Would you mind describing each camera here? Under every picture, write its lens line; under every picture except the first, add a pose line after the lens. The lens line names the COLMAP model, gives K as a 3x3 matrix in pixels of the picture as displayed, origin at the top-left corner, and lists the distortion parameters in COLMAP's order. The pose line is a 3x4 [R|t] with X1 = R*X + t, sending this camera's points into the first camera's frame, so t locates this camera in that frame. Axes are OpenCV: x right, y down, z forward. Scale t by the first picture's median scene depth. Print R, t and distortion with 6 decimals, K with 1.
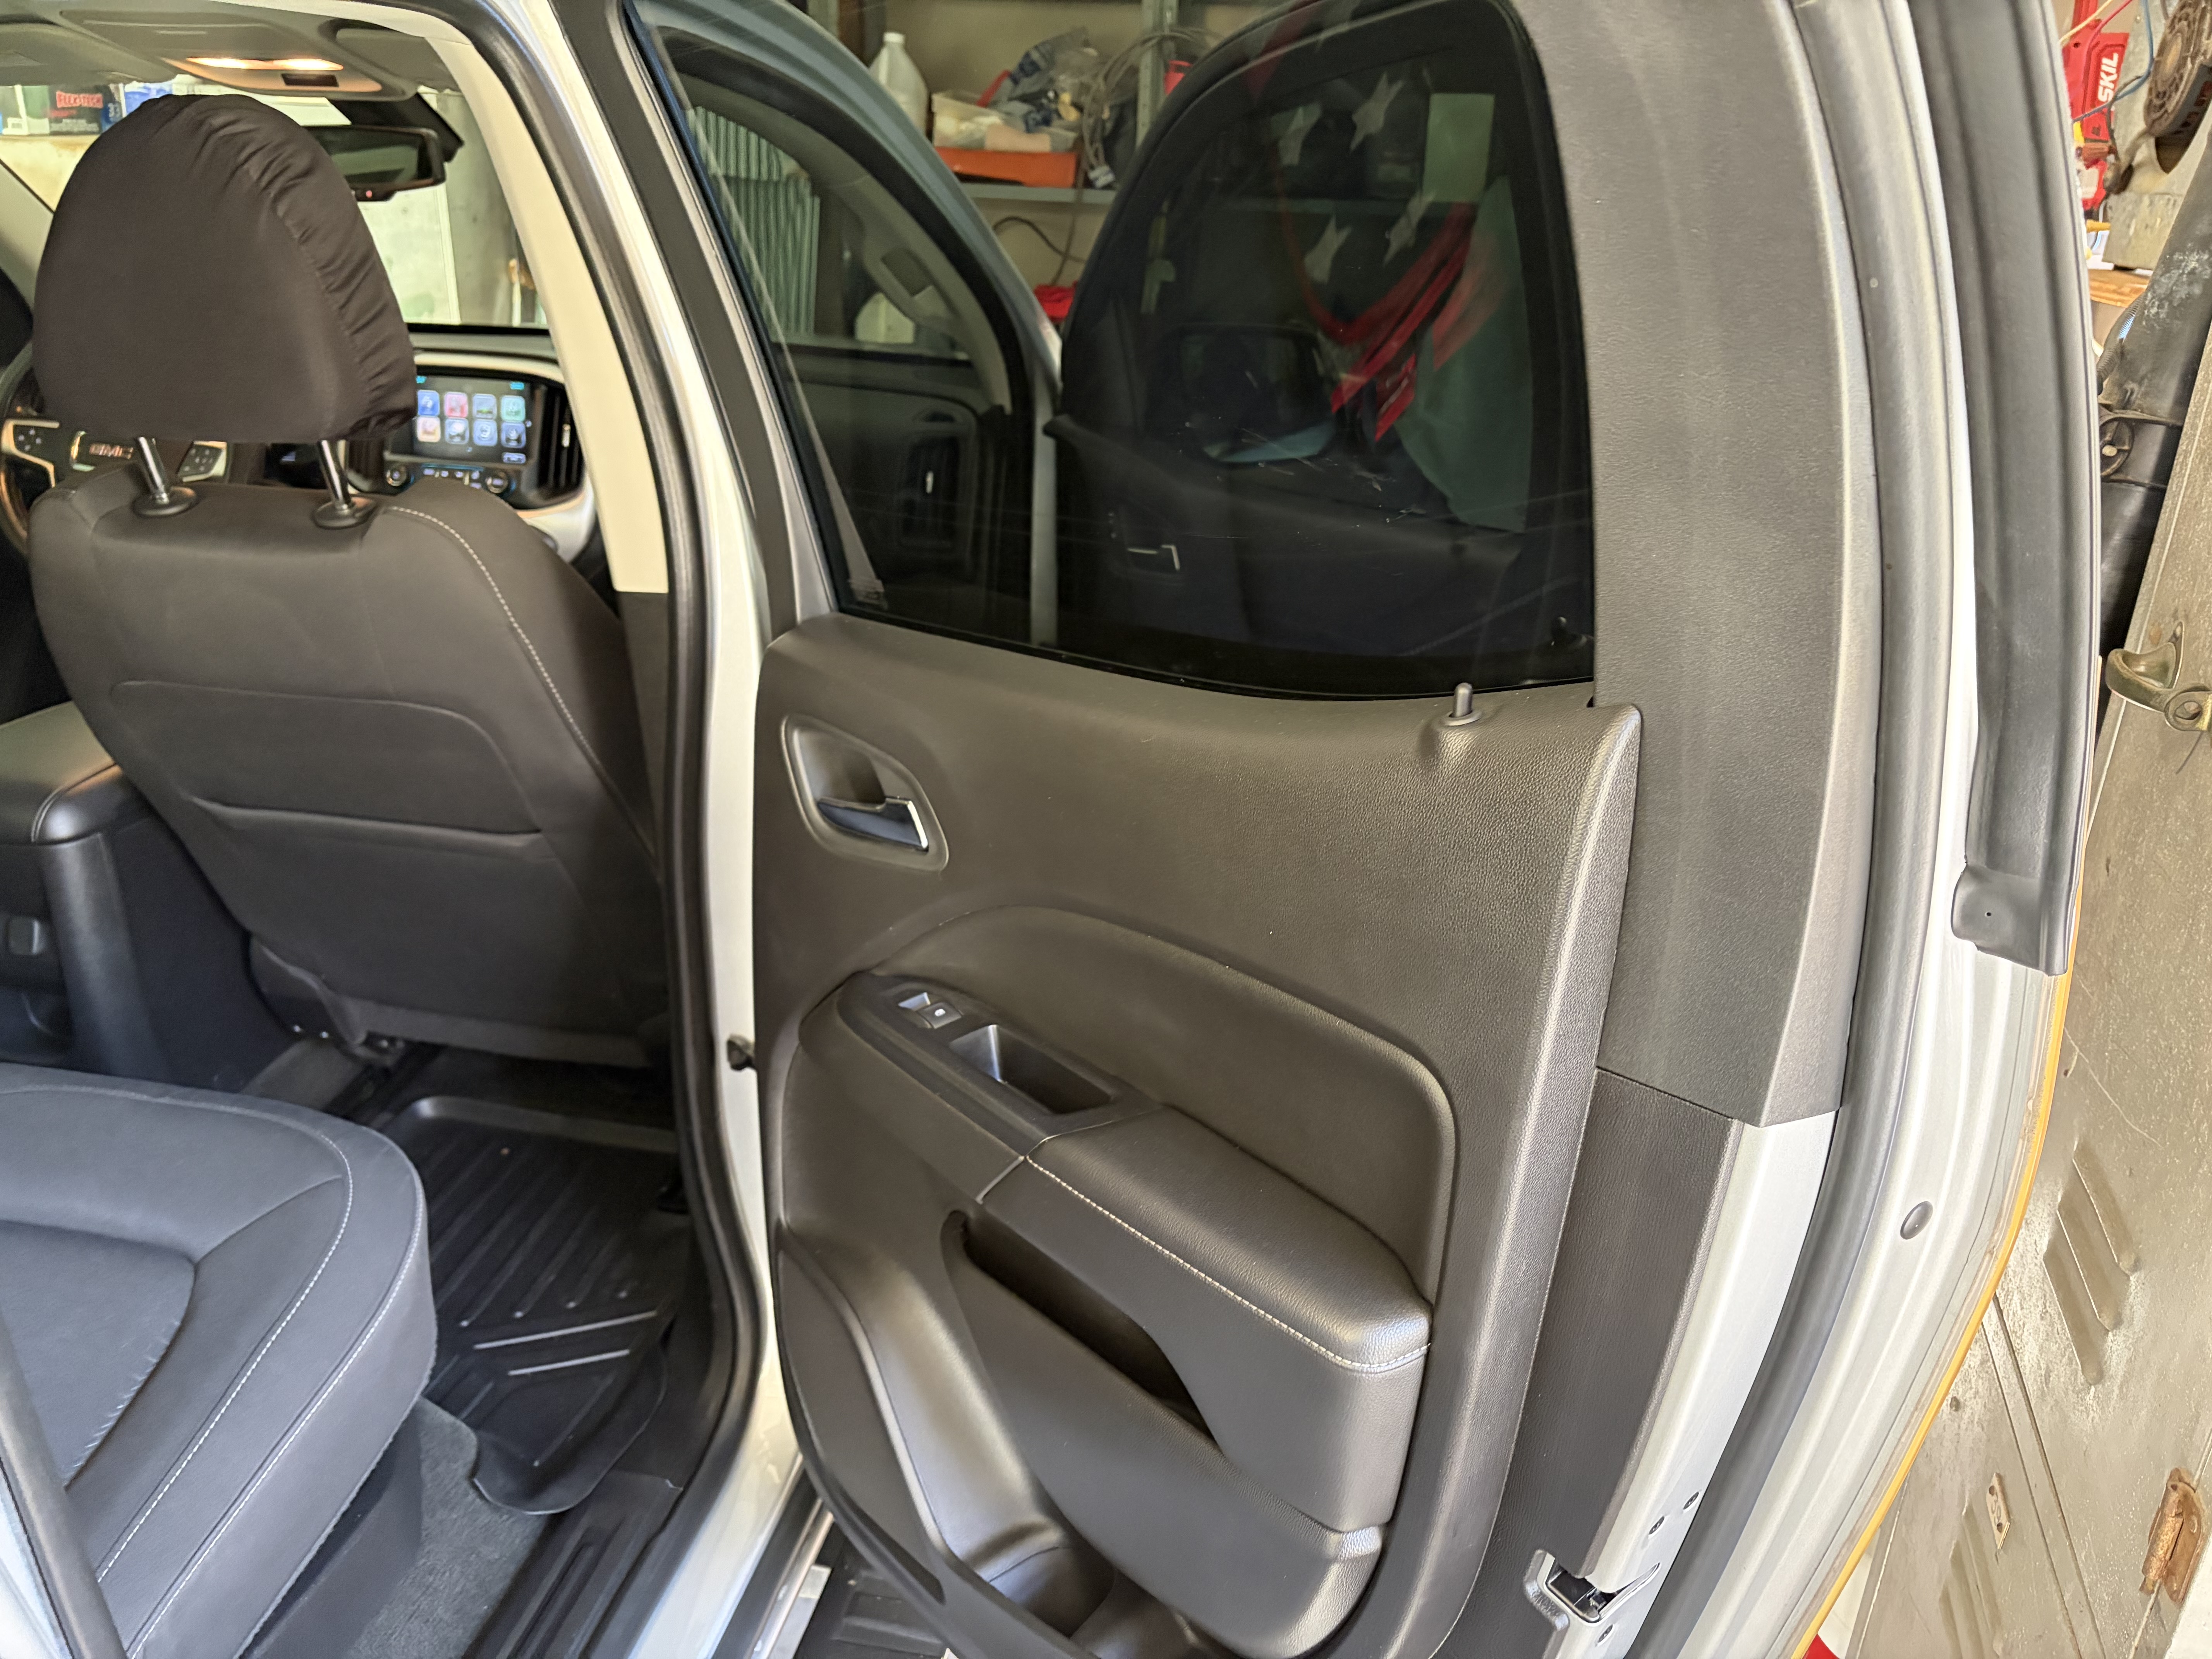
lens RADIAL K [[1662.9, 0, 1101.1], [0, 1662.9, 833.1], [0, 0, 1]] dist [0.013323, -0.004894]
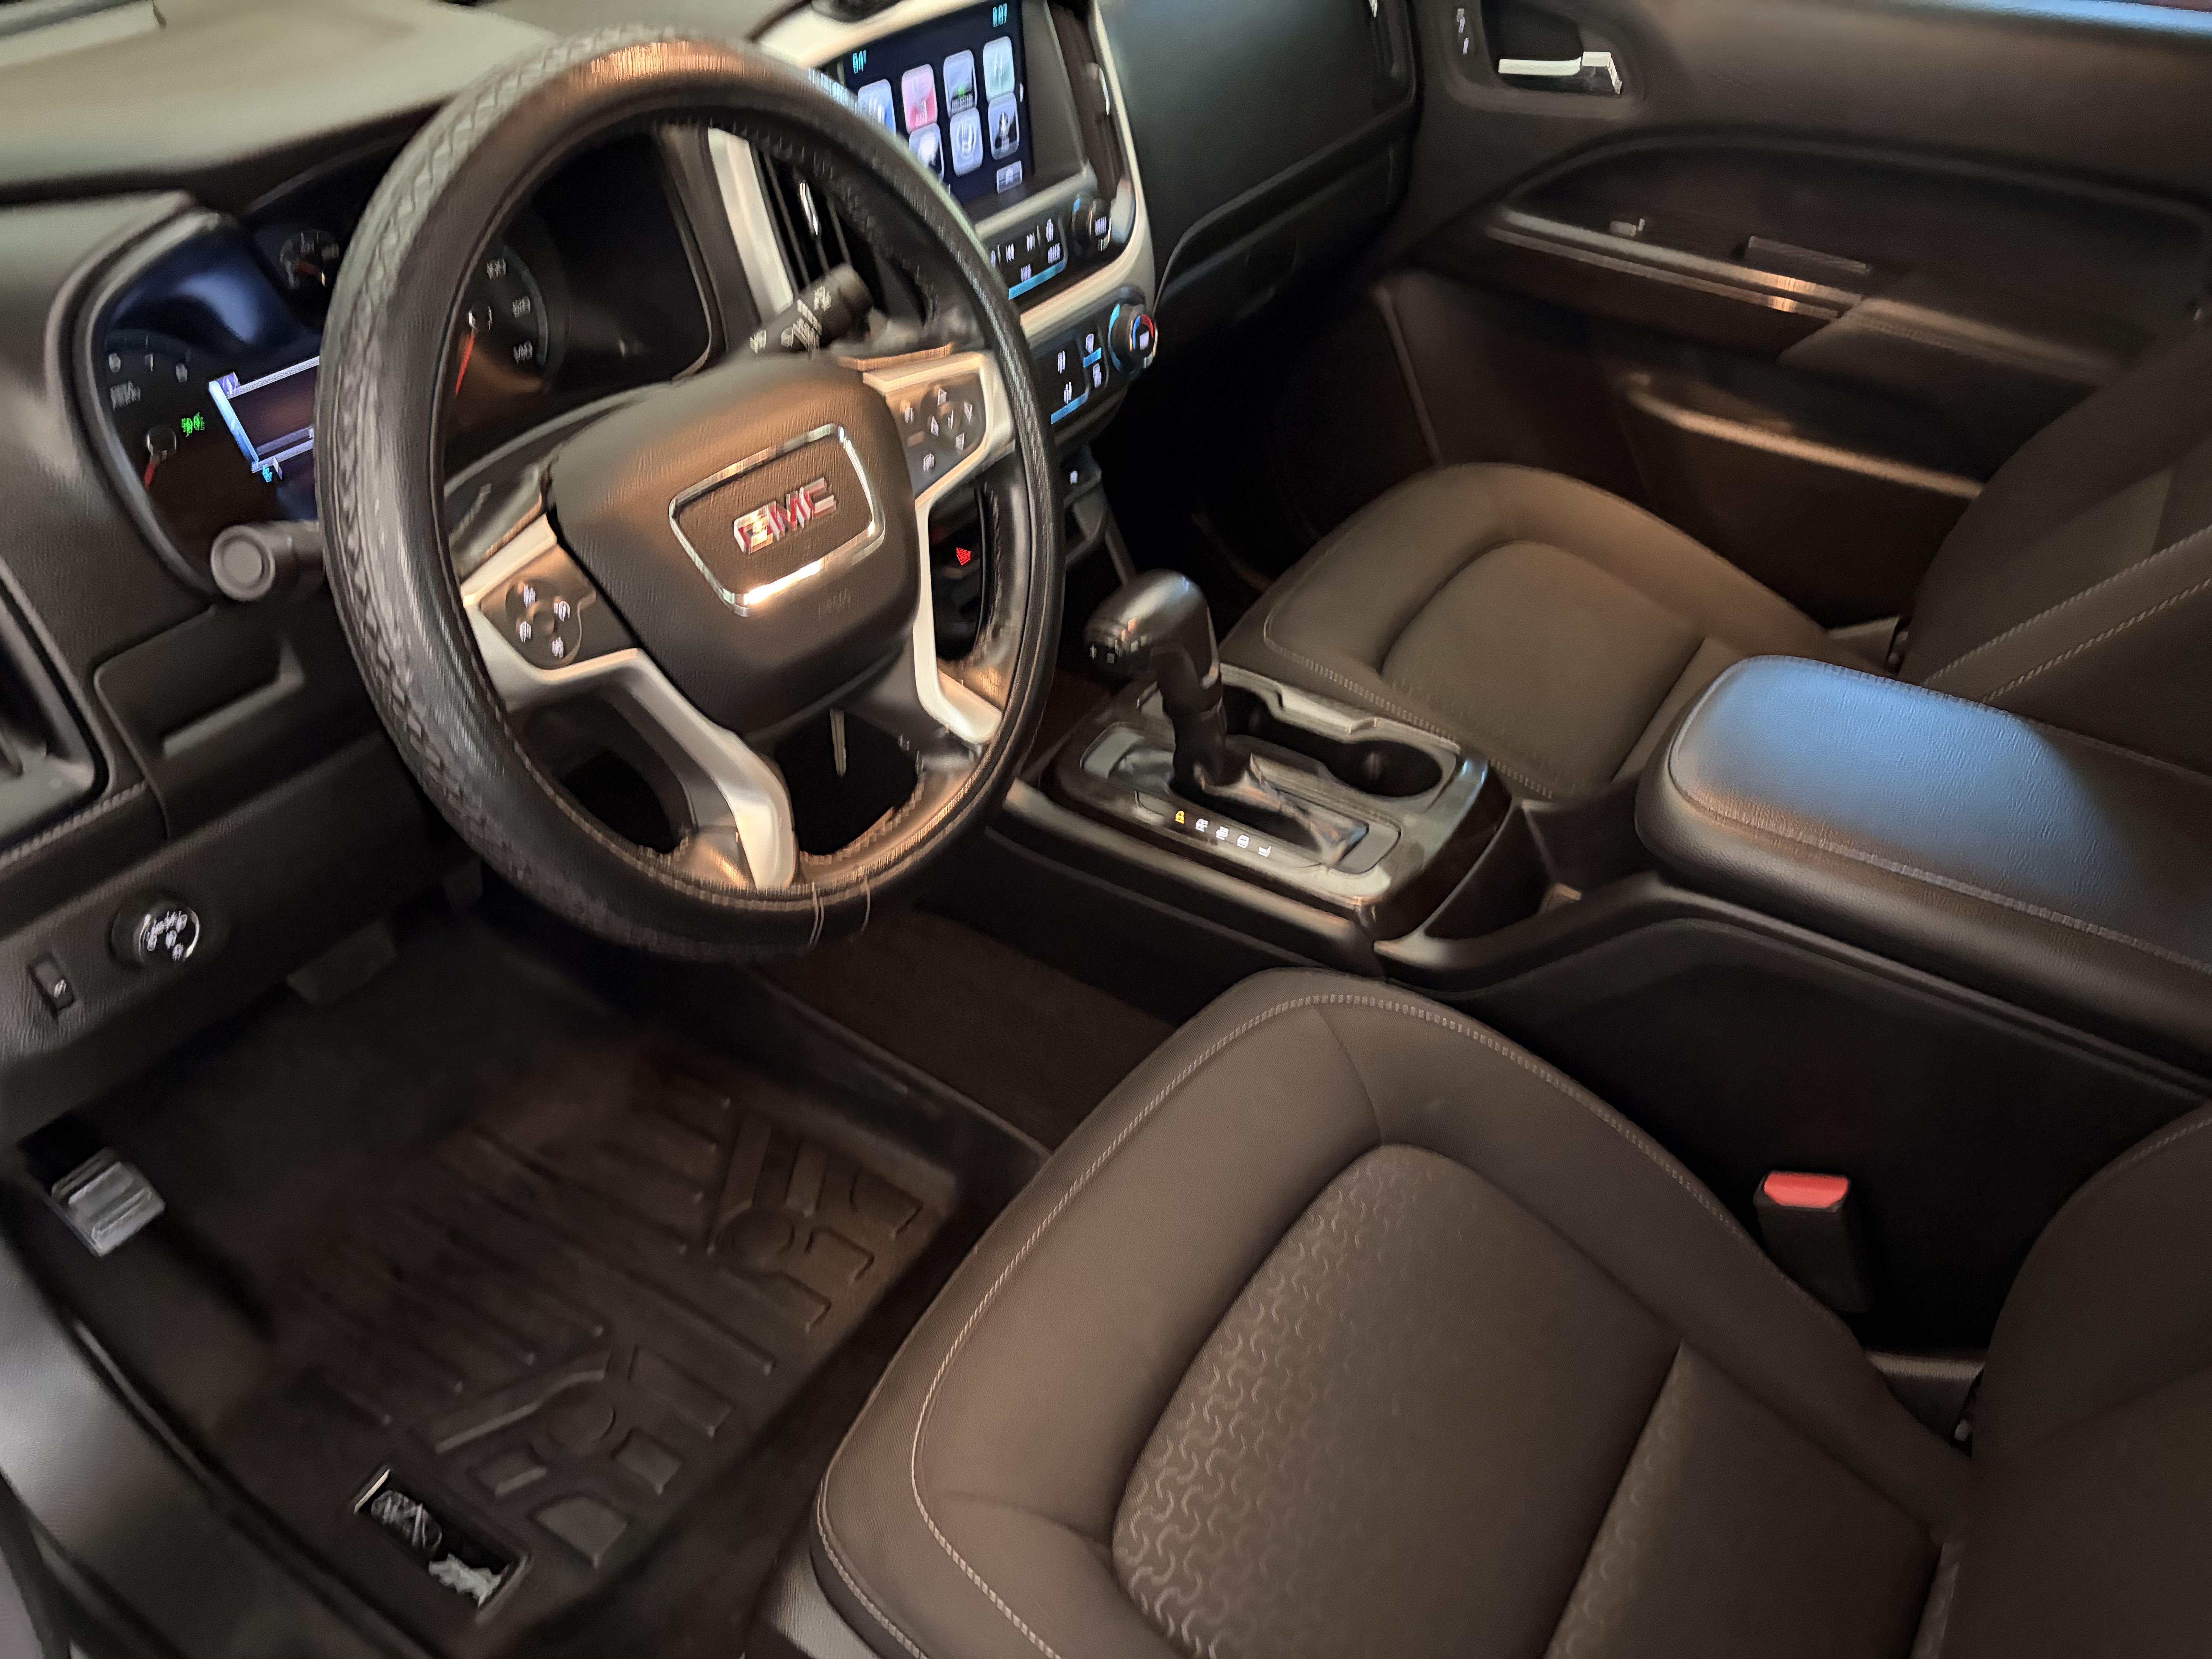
lens RADIAL K [[1693.4, 0, 1106.0], [0, 1693.4, 829.5], [0, 0, 1]] dist [0.025326, -0.002856]
pose [[0.371475, -0.595893, 0.711982, -0.822507], [0.304817, 0.802625, 0.512718, -0.322254], [-0.876980, 0.026562, 0.479793, 0.749622]]
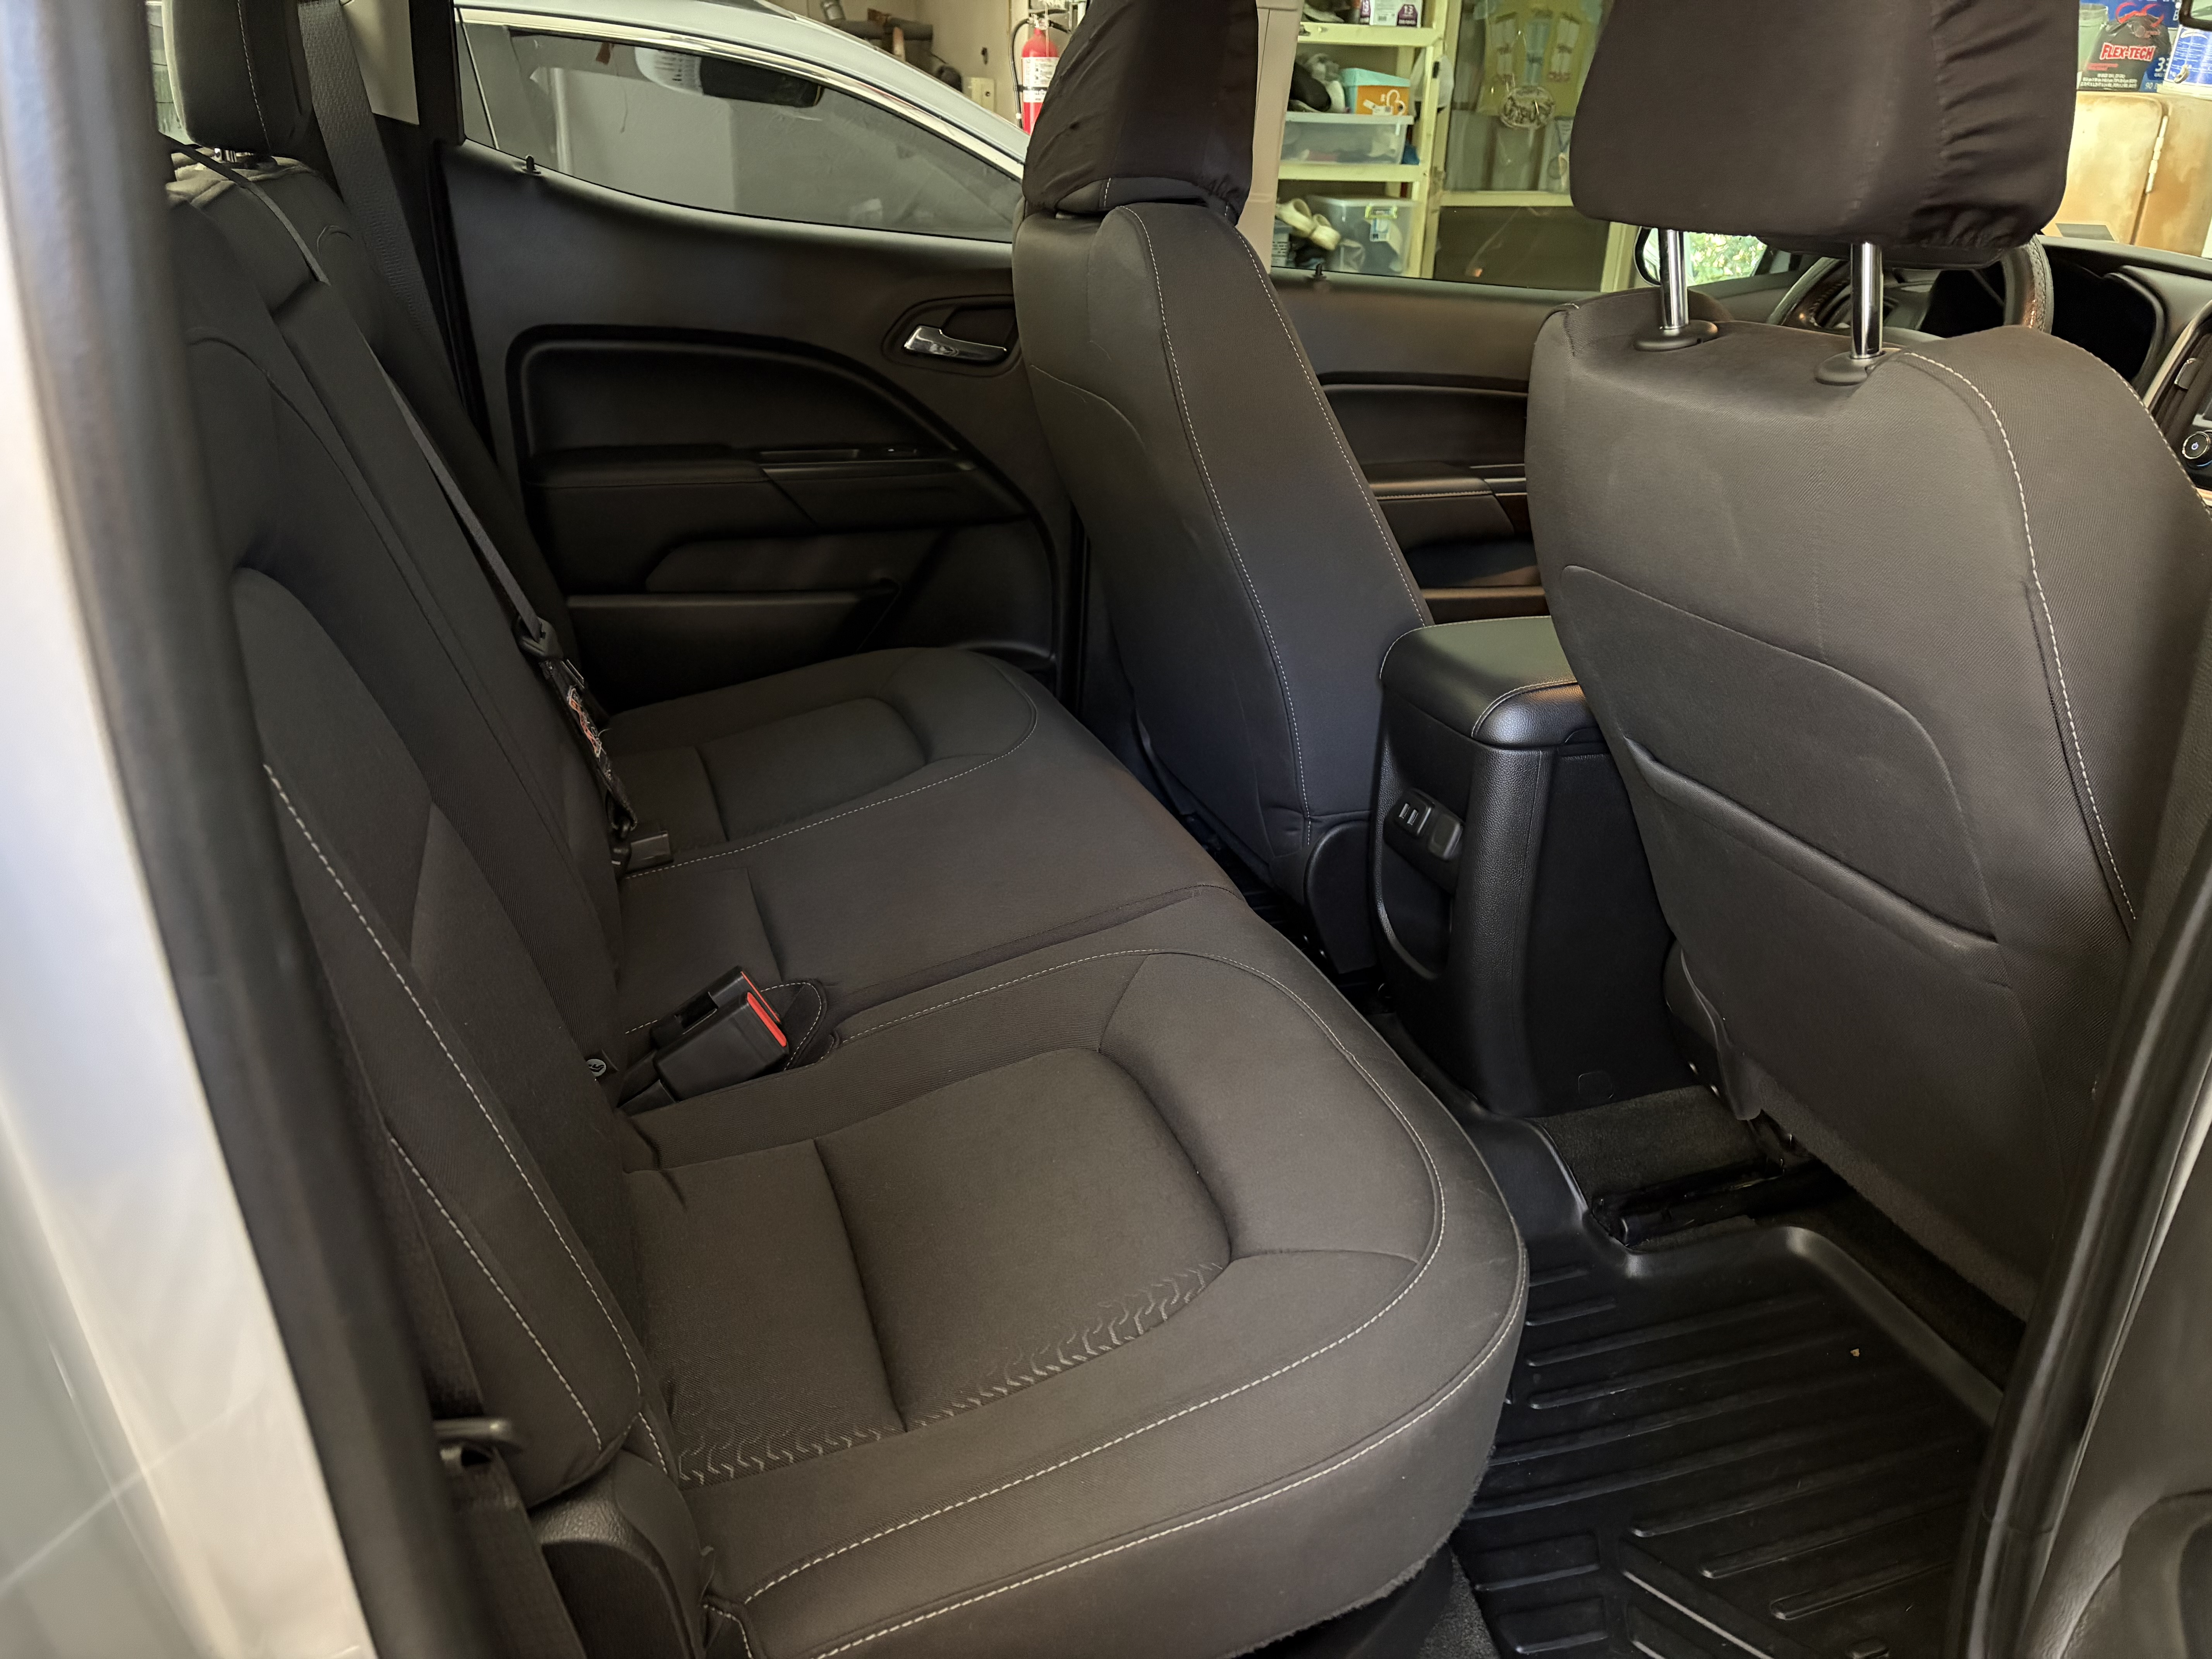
lens RADIAL K [[1662.9, 0, 1101.1], [0, 1662.9, 833.1], [0, 0, 1]] dist [0.013323, -0.004894]
pose [[0.475594, 0.324866, -0.817479, -0.001495], [-0.344419, 0.923884, 0.166774, -0.017419], [0.809435, 0.202238, 0.551284, 0.251604]]
